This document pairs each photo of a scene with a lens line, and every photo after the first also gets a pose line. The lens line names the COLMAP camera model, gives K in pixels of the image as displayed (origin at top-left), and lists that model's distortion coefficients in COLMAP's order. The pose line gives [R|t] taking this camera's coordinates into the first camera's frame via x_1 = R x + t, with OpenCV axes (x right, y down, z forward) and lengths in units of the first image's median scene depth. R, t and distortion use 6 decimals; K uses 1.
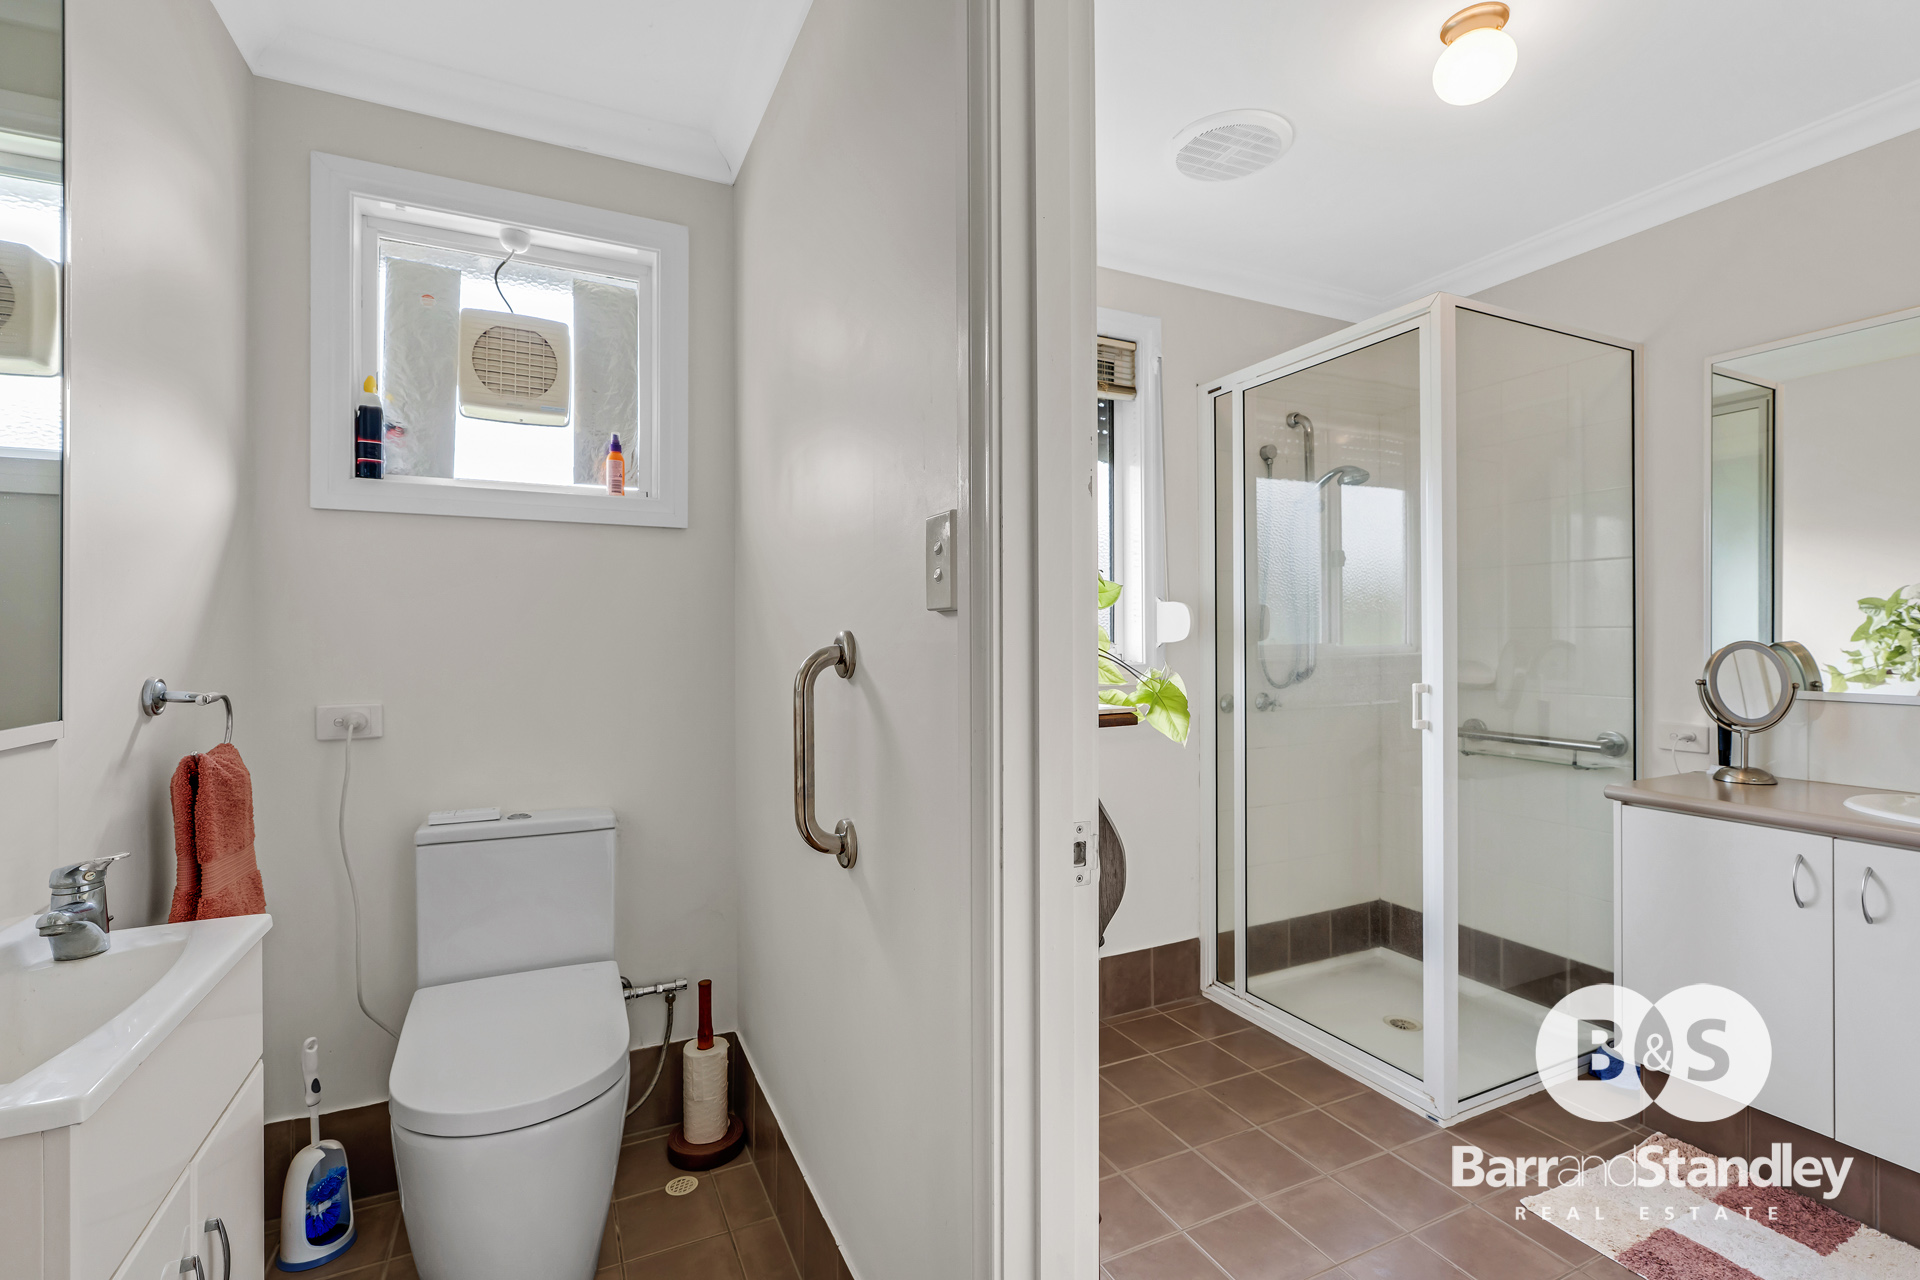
lens RADIAL K [[858.4, 0, 958.8], [0, 858.4, 638.2], [0, 0, 1]] dist [-0.004380, 0.001662]
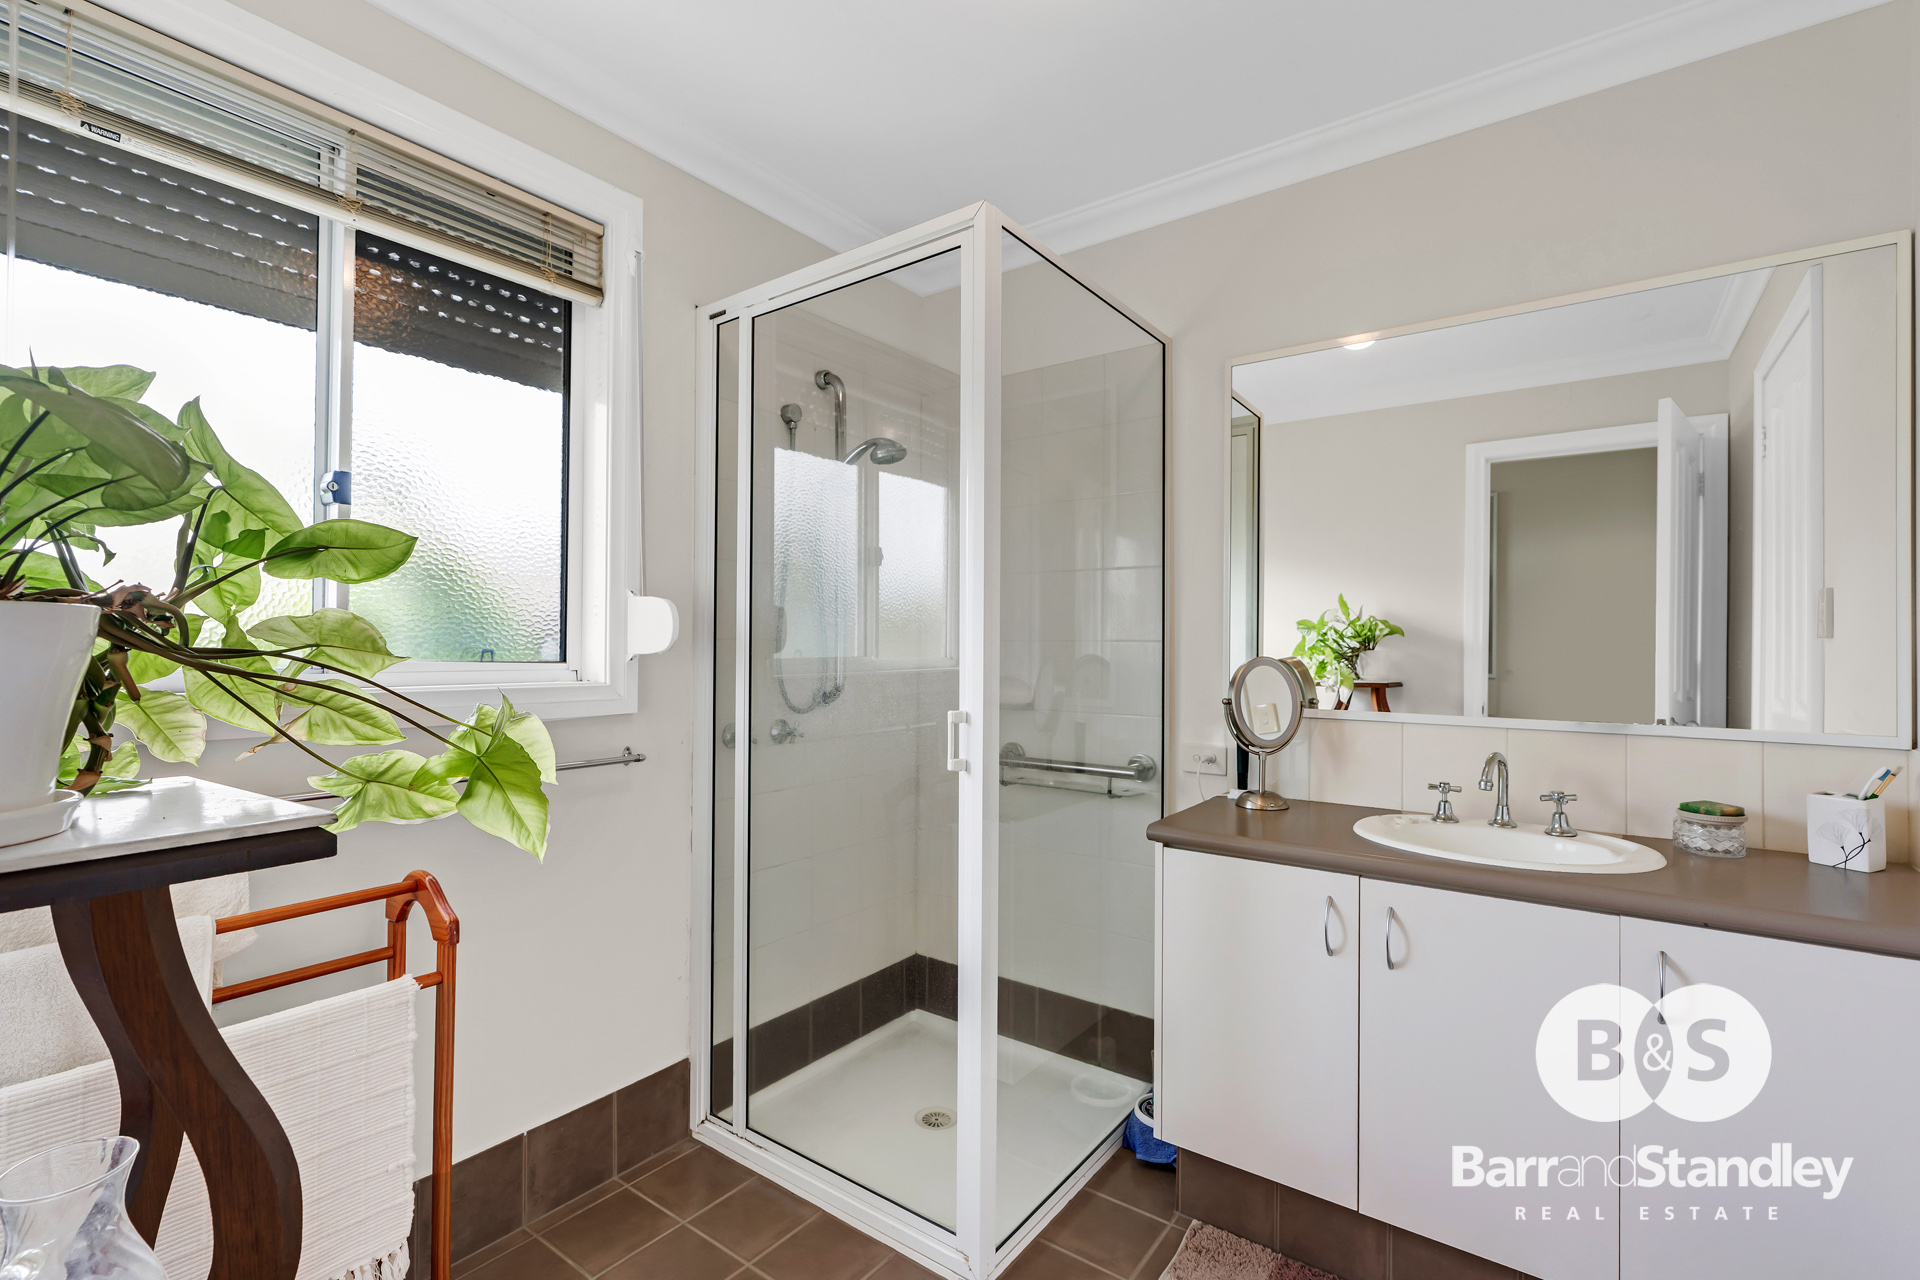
lens RADIAL K [[858.4, 0, 951.8], [0, 858.4, 643.8], [0, 0, 1]] dist [-0.004380, 0.001662]
pose [[0.886466, 0.012743, 0.462619, 0.140390], [-0.009478, 0.999911, -0.009380, 0.000575], [-0.462697, 0.003930, 0.886508, 0.253696]]
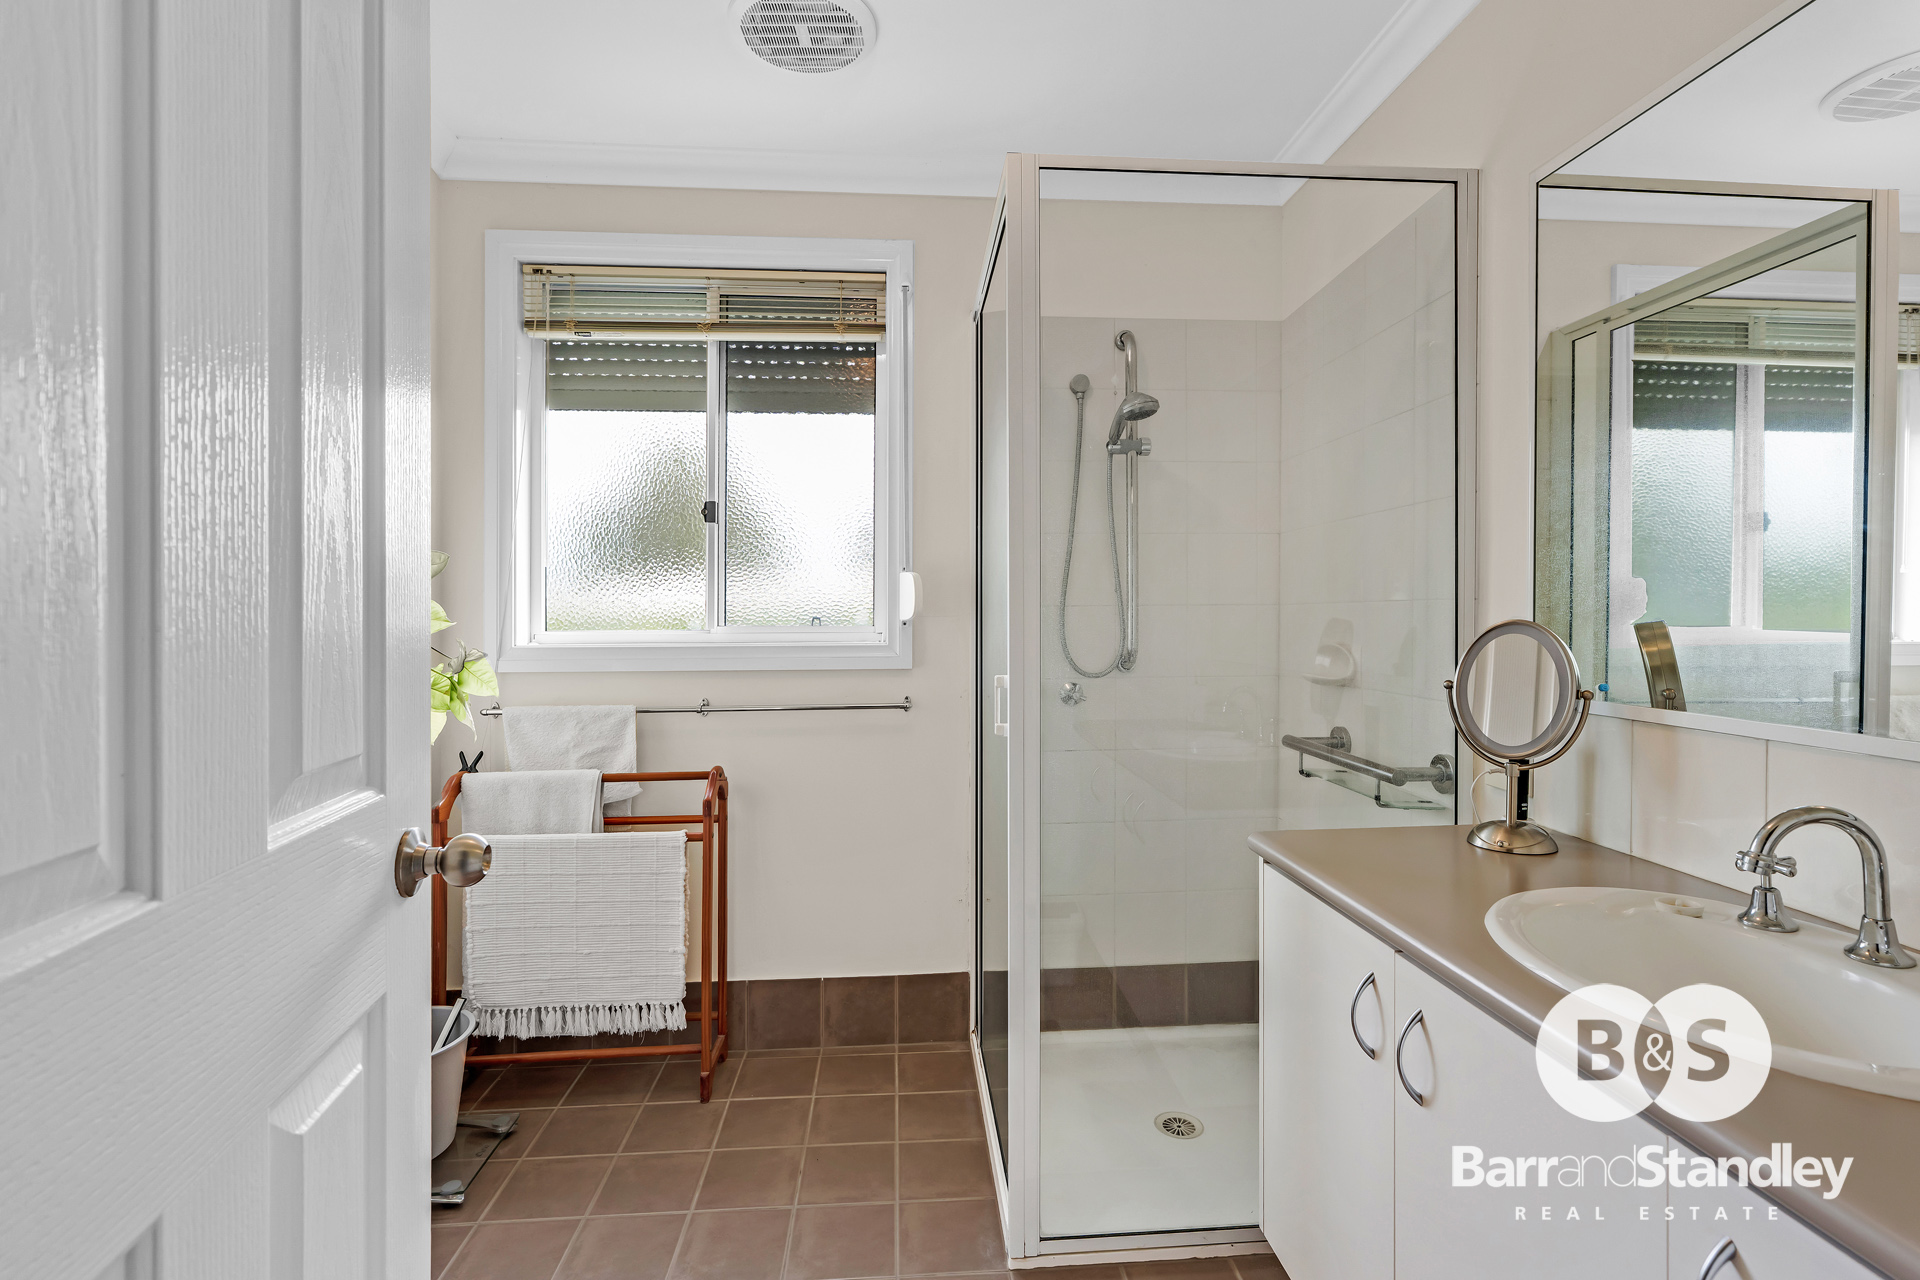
lens RADIAL K [[858.4, 0, 958.4], [0, 858.4, 629.7], [0, 0, 1]] dist [-0.004380, 0.001662]
pose [[0.934708, 0.008165, -0.355323, 0.590416], [-0.005233, 0.999944, 0.009213, 0.006165], [0.355378, -0.006752, 0.934698, 0.219763]]
